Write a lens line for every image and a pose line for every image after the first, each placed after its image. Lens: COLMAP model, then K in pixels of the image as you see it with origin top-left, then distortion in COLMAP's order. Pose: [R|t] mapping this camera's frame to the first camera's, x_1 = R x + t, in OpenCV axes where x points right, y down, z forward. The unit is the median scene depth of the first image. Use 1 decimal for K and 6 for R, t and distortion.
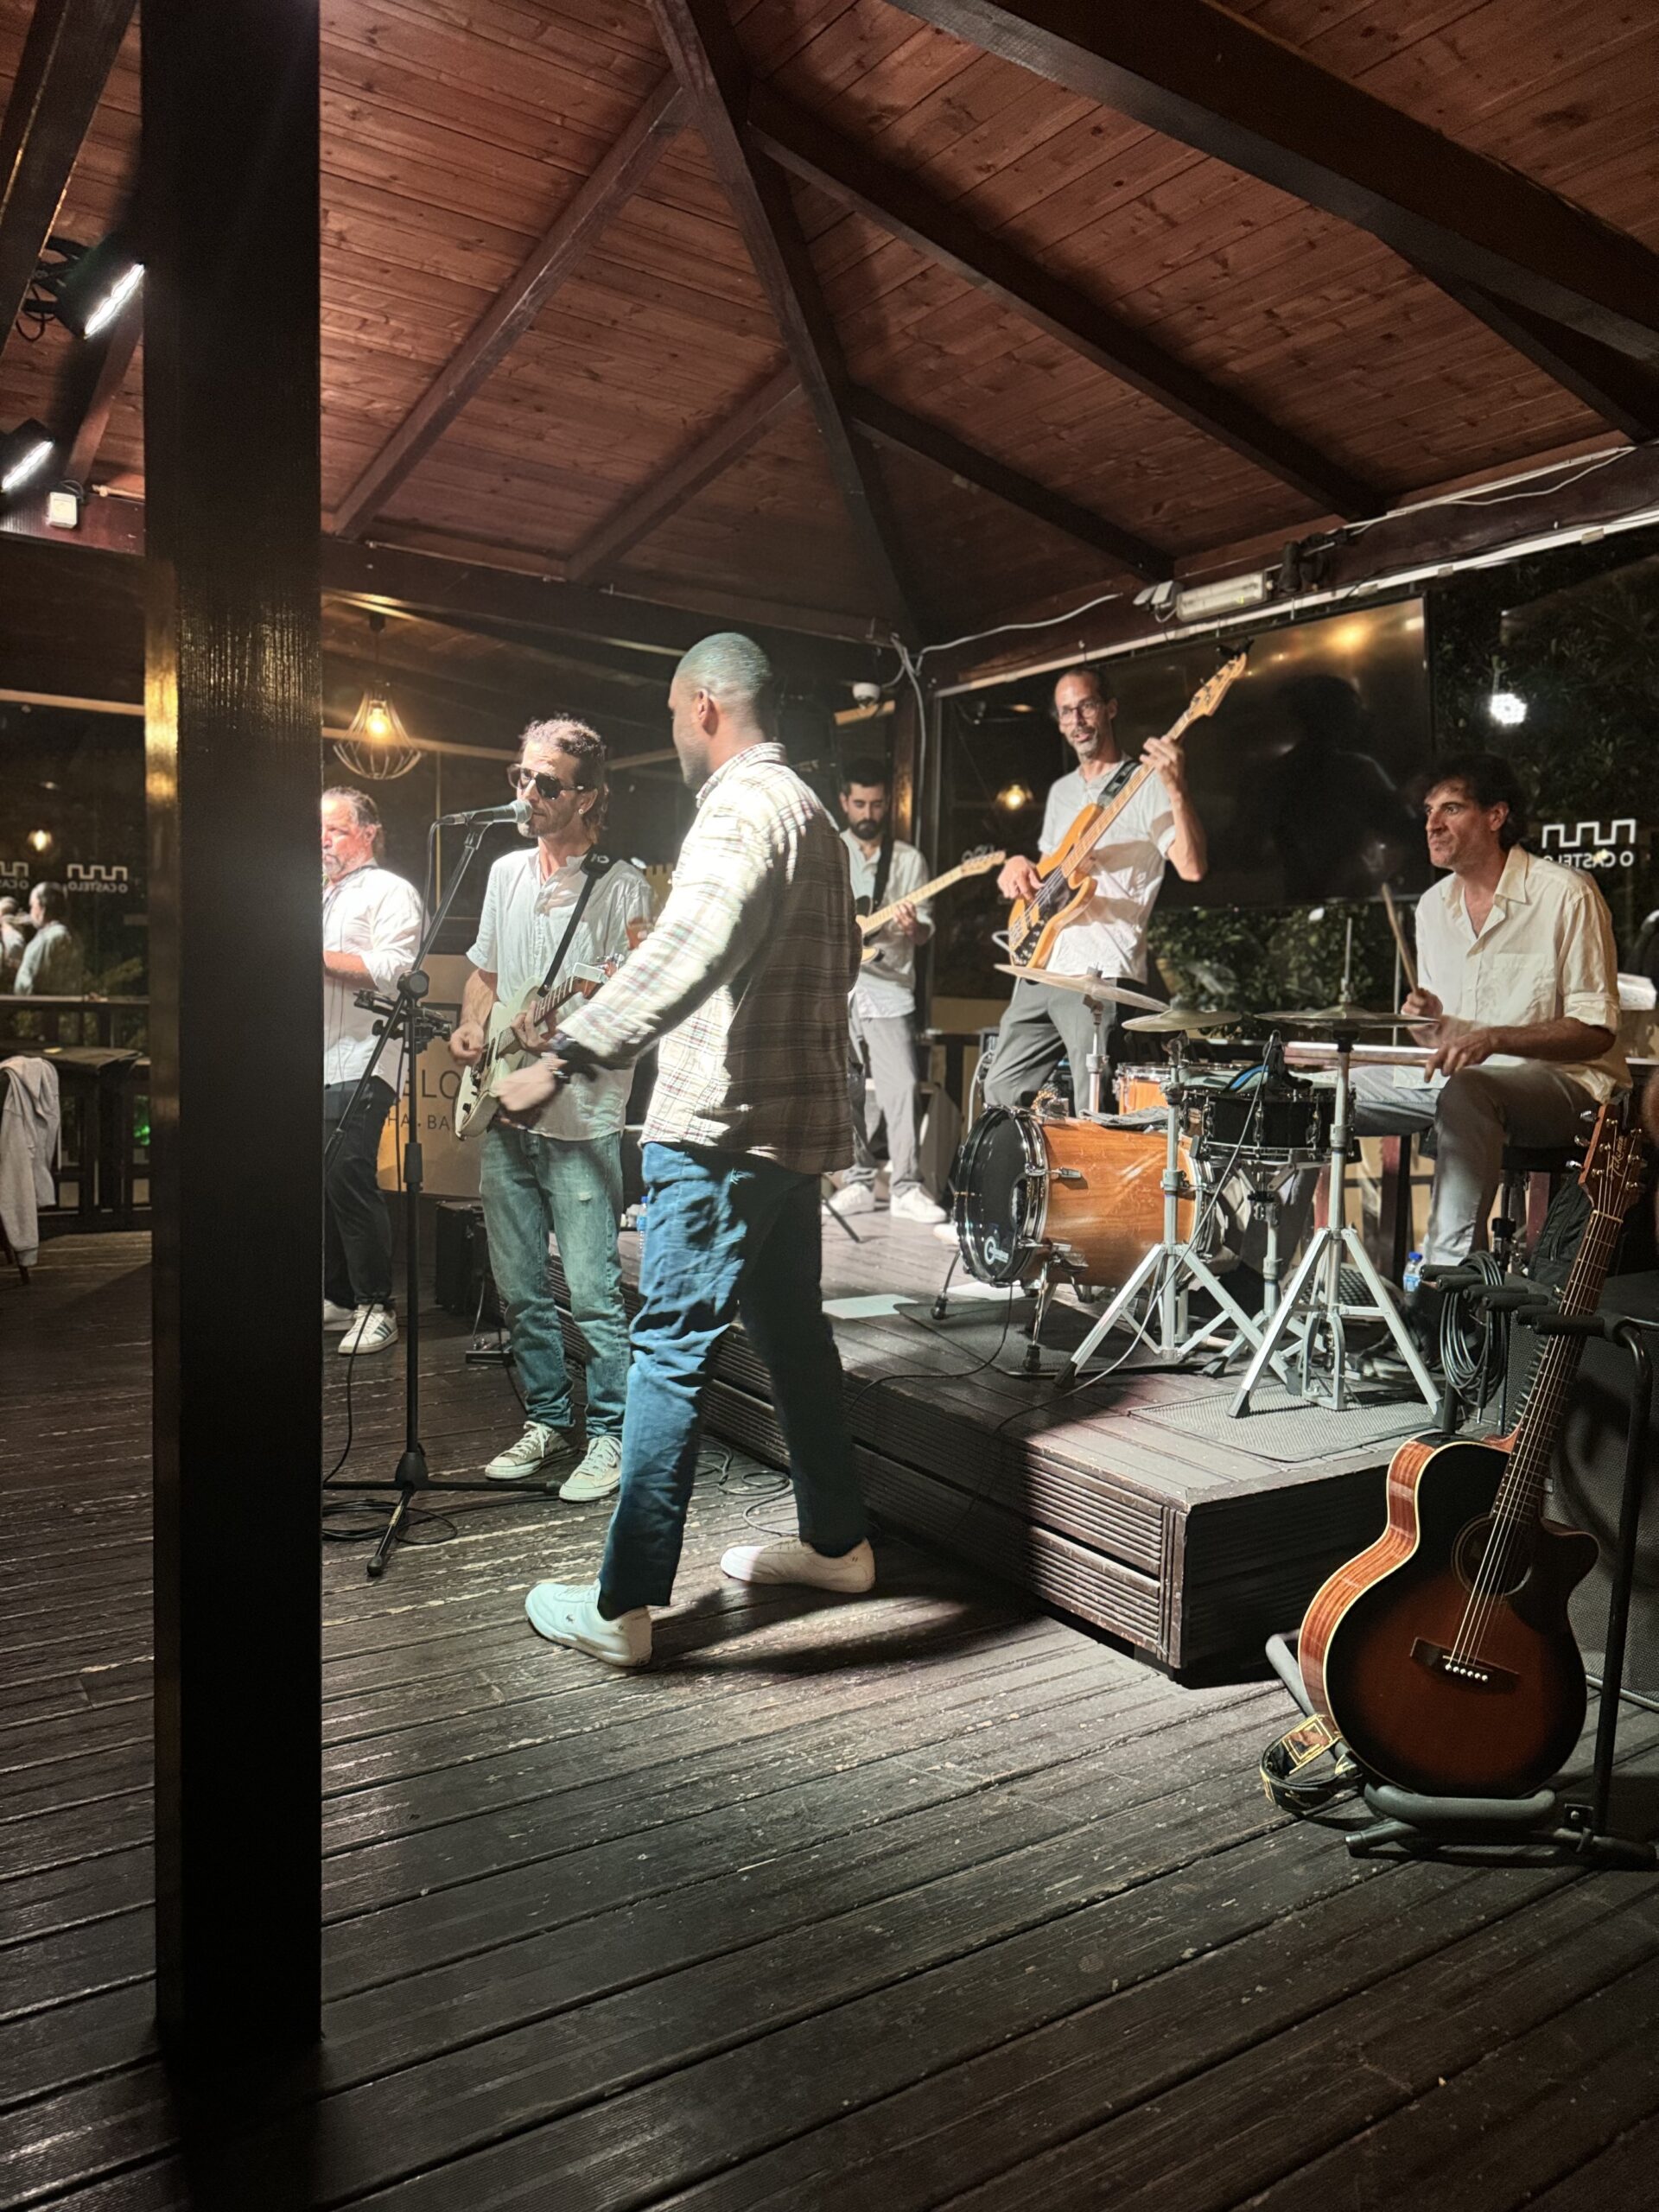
lens RADIAL K [[1599.2, 0, 837.5], [0, 1599.2, 1086.5], [0, 0, 1]] dist [0.060437, -0.066316]
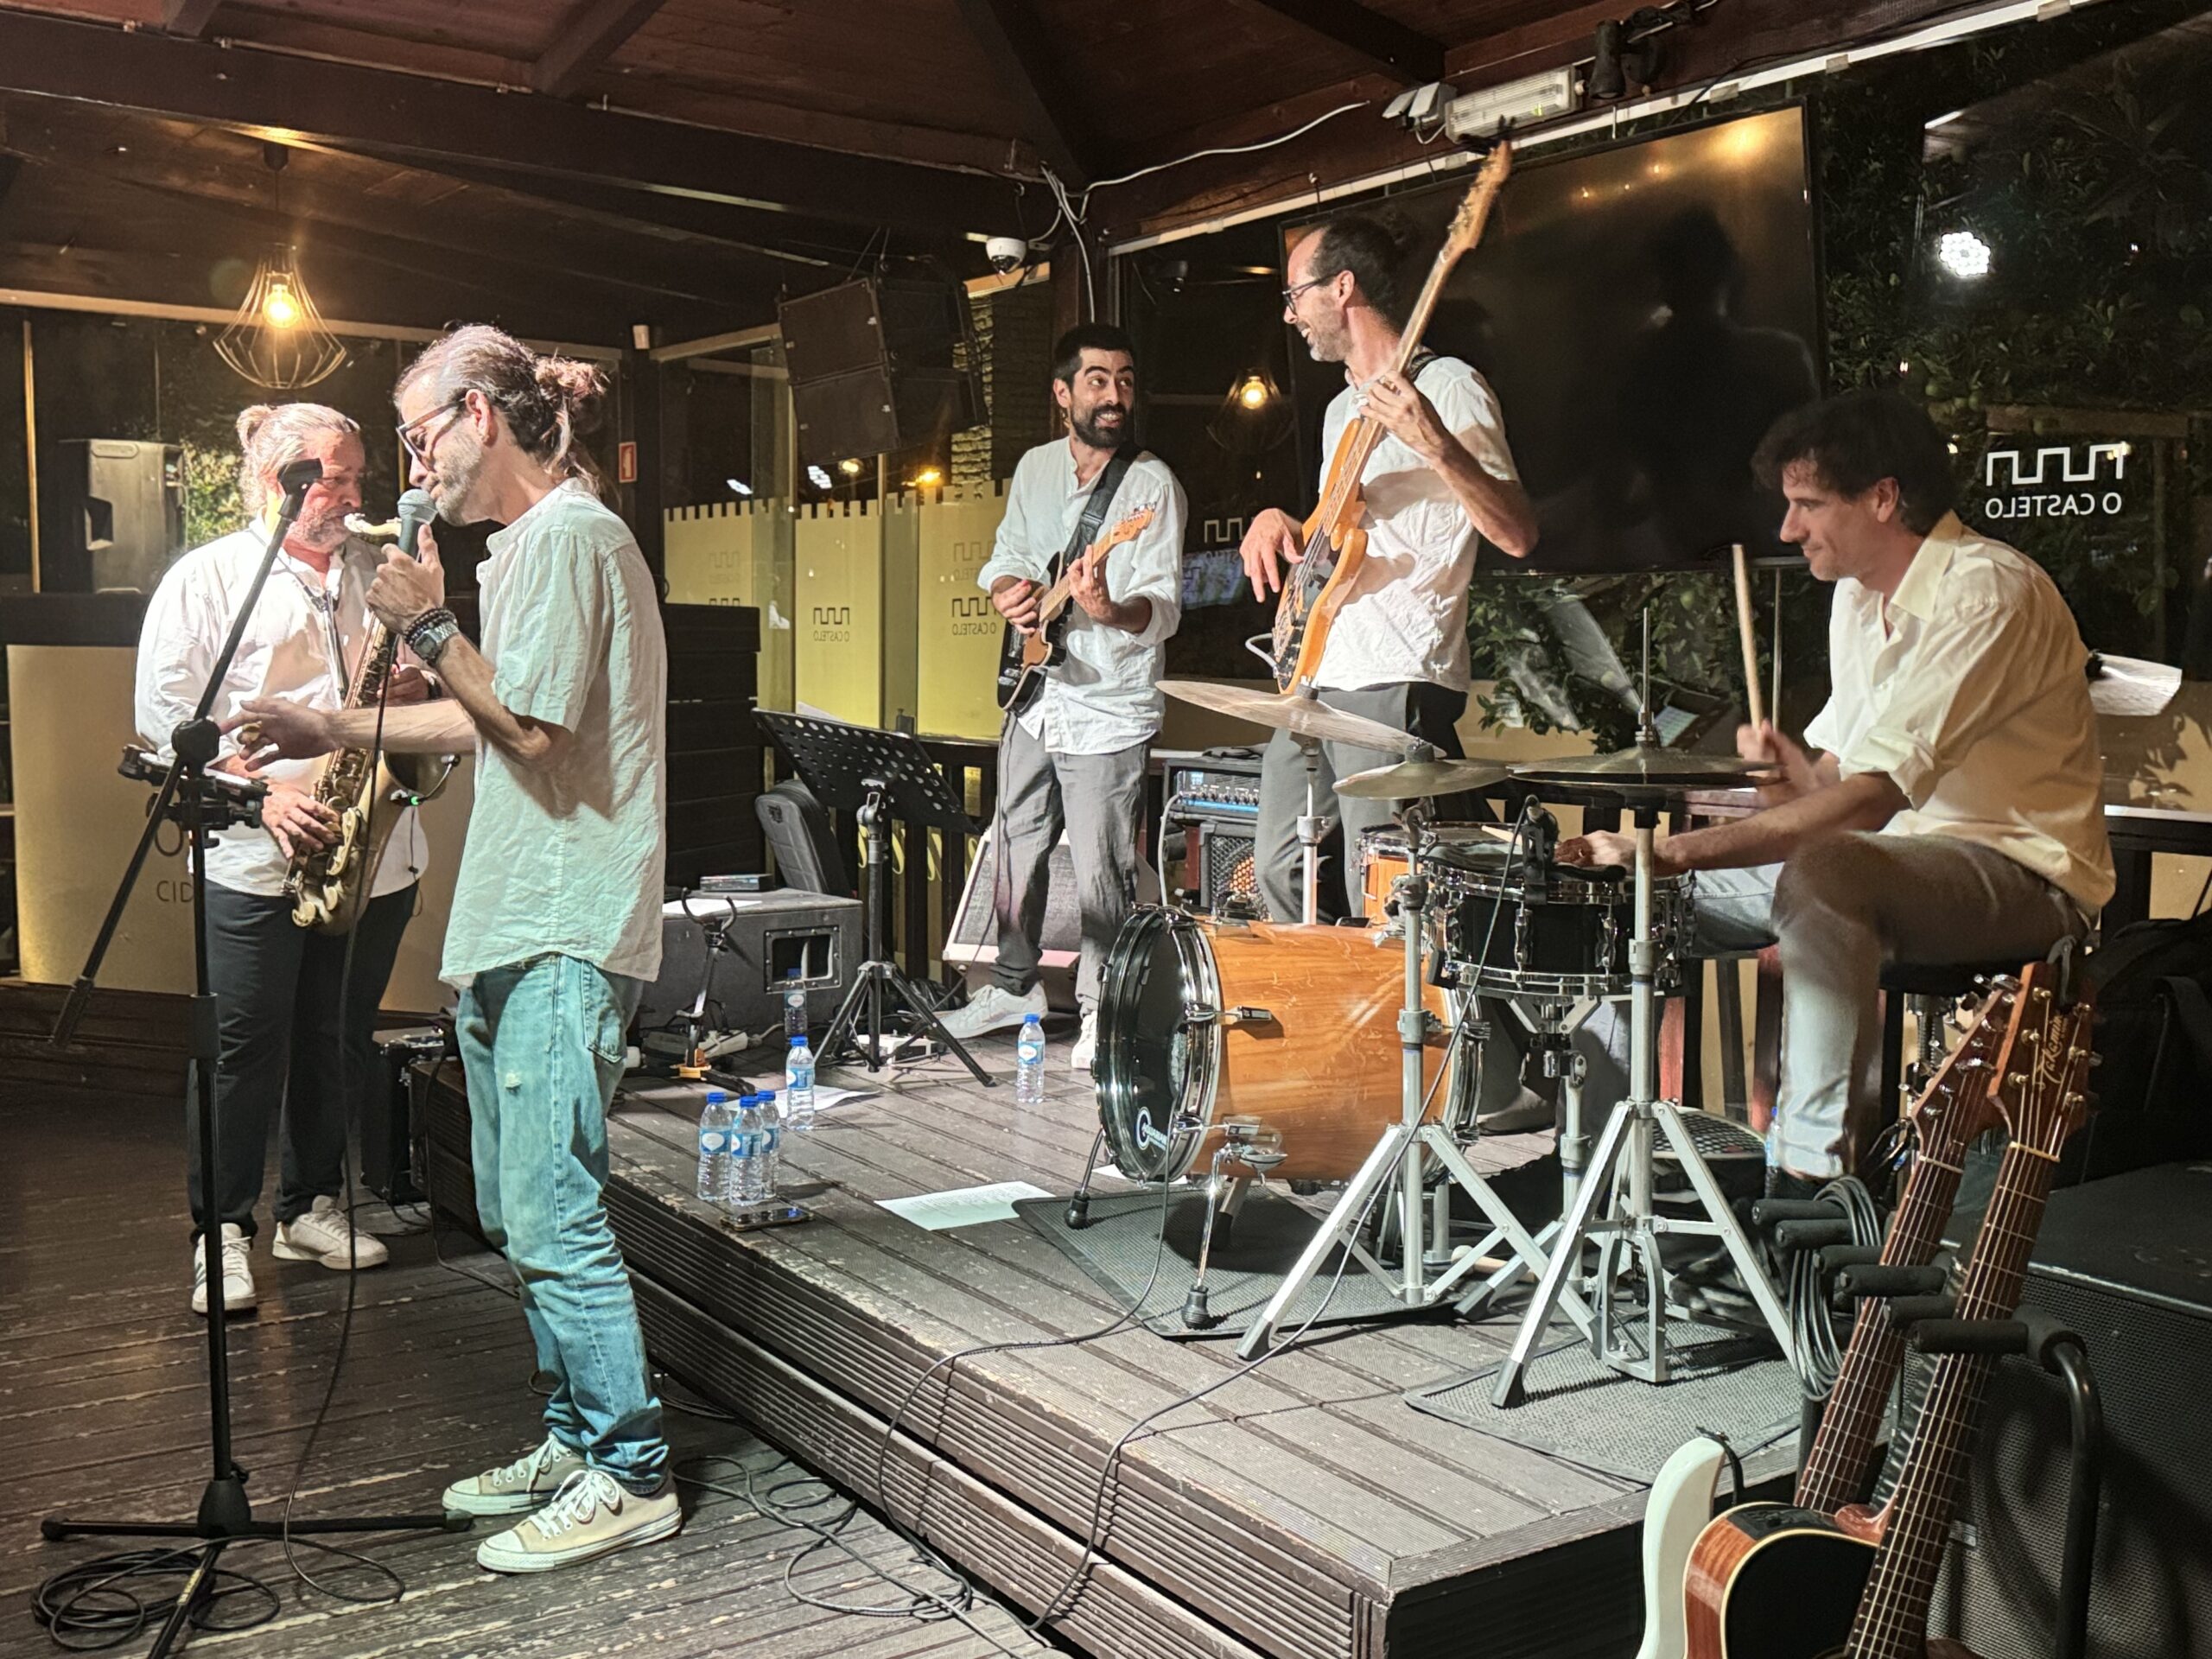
lens RADIAL K [[2244.9, 0, 1094.9], [0, 2244.9, 834.2], [0, 0, 1]] dist [0.051193, 0.000000]
pose [[0.999739, -0.018535, 0.013334, 0.060232], [0.018236, 0.999588, 0.022184, -0.034351], [-0.013739, -0.021935, 0.999665, 0.081385]]
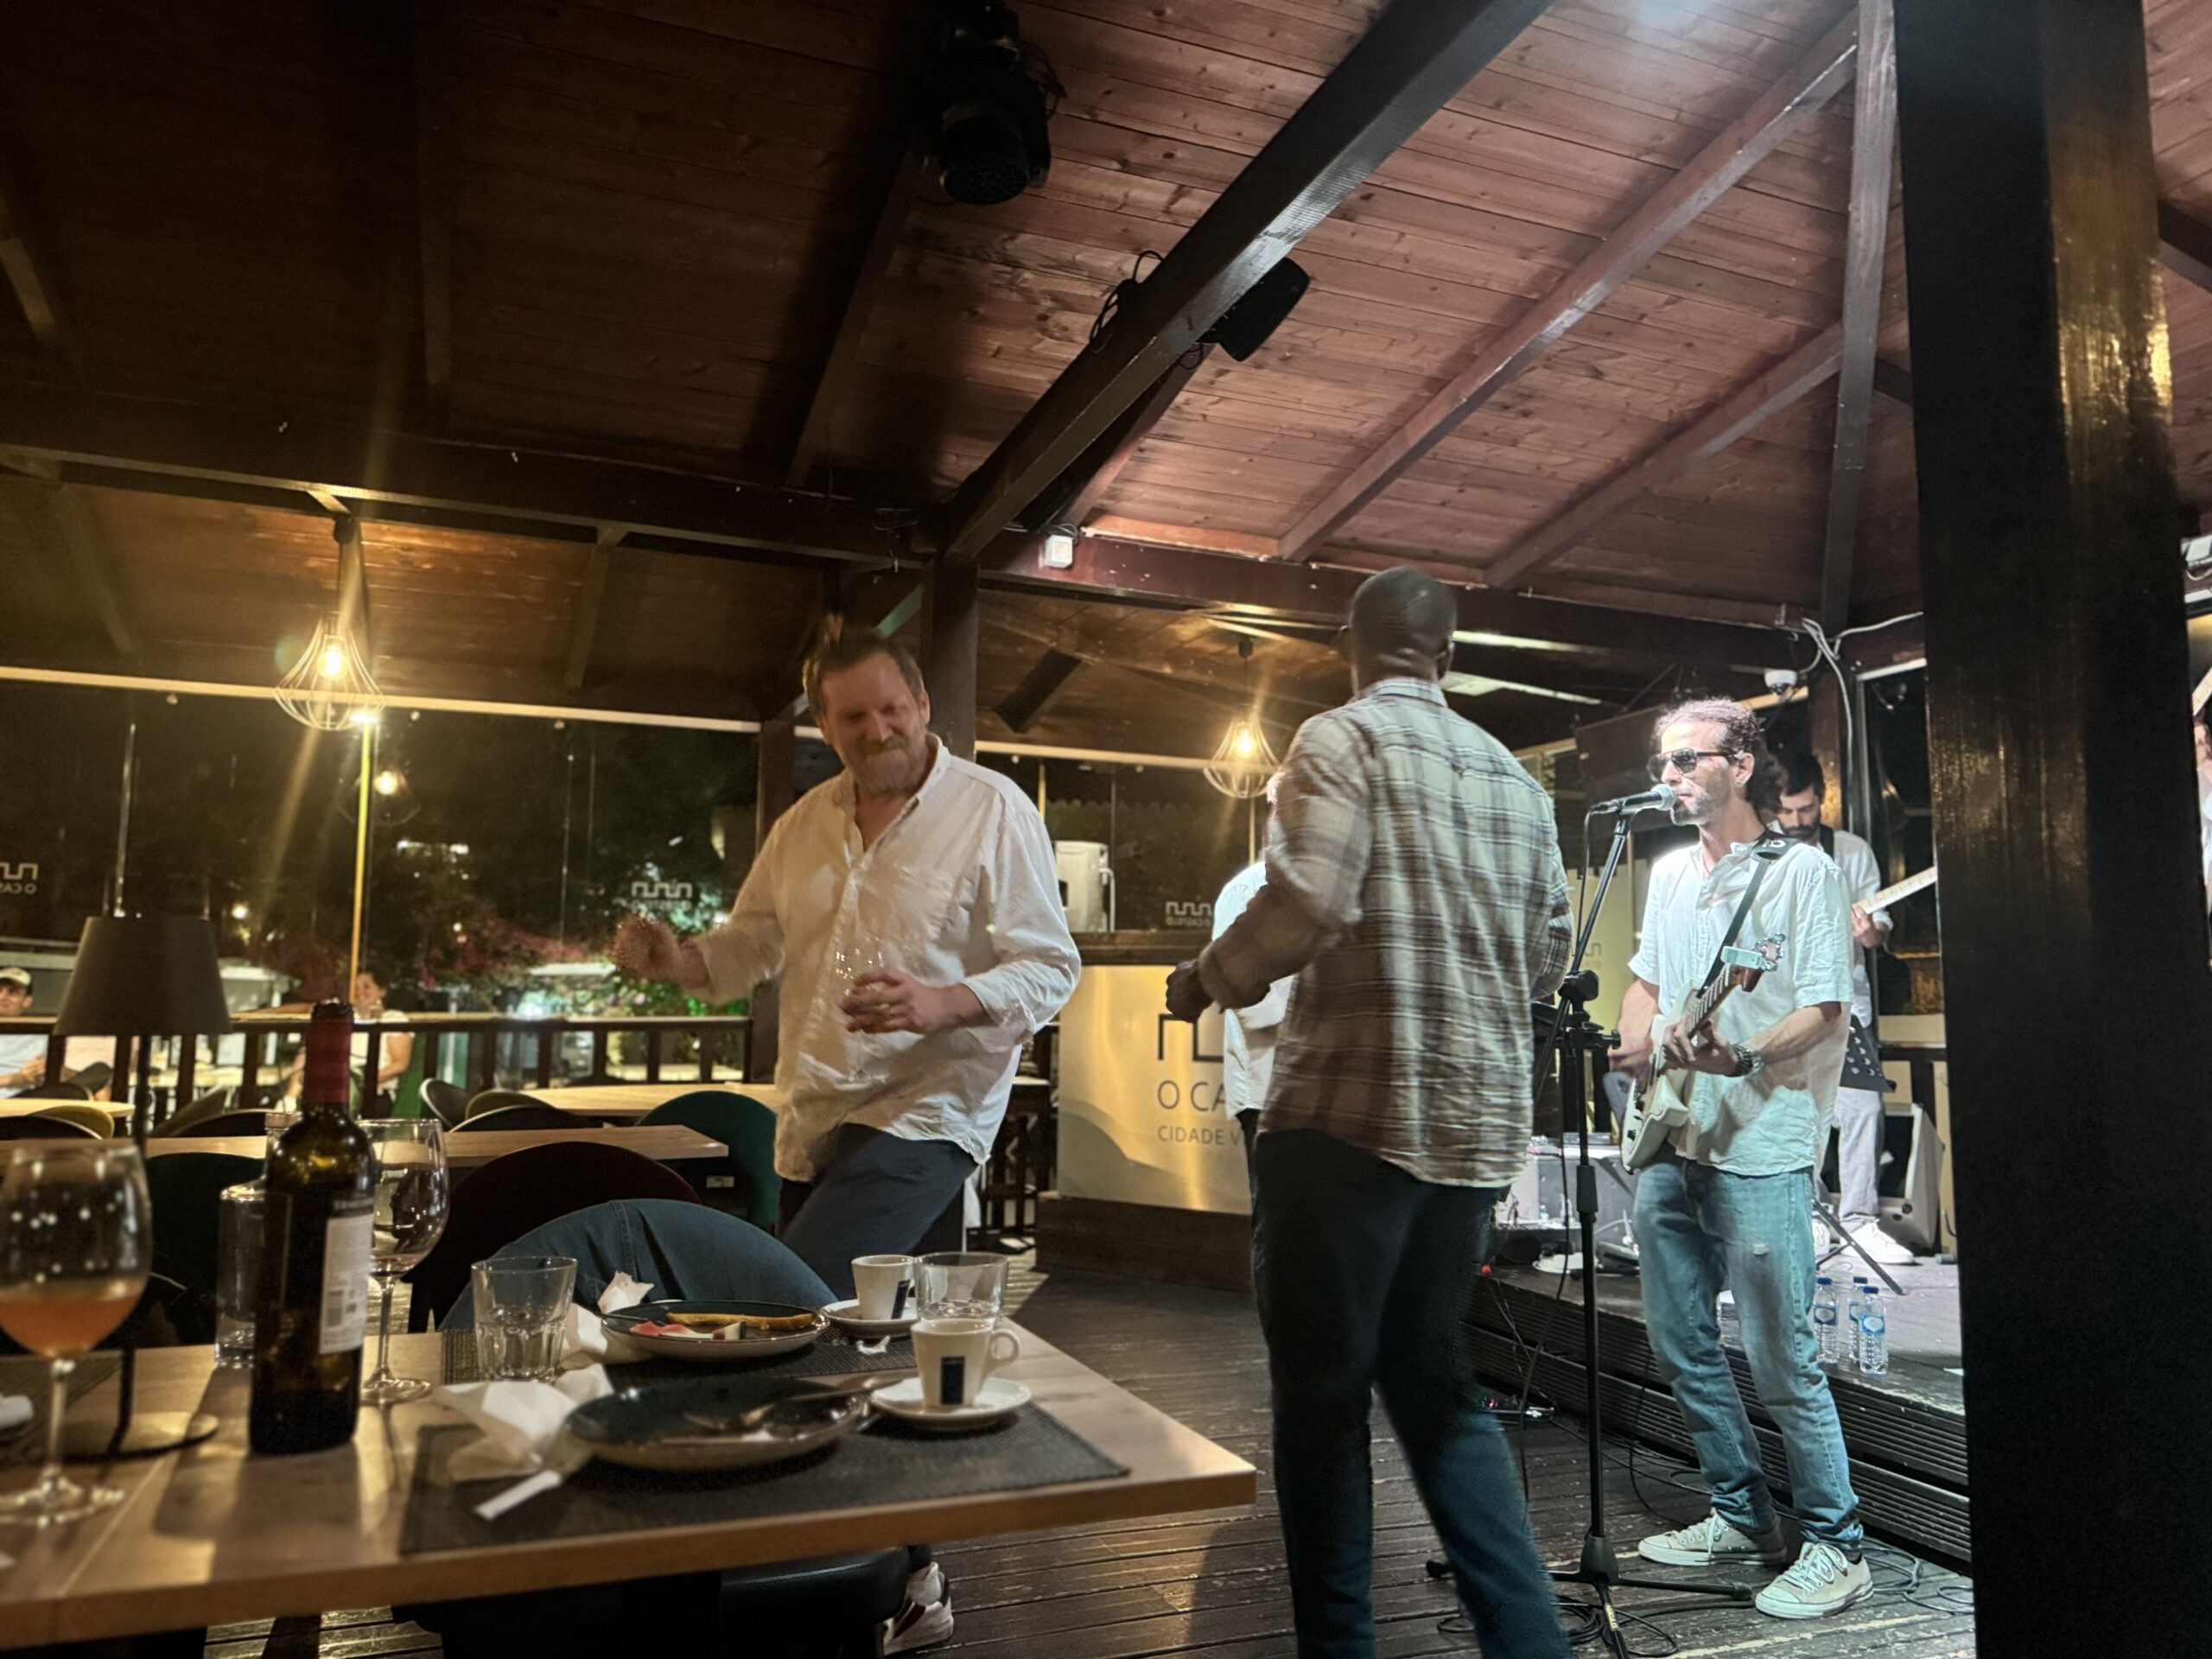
lens RADIAL K [[1599.2, 0, 1116.3], [0, 1599.2, 823.9], [0, 0, 1]] dist [0.060437, -0.066316]
pose [[0.976949, -0.040712, -0.209553, -0.261907], [0.003279, 0.984392, -0.175961, 0.001391], [0.213446, 0.171218, 0.961834, 0.043423]]
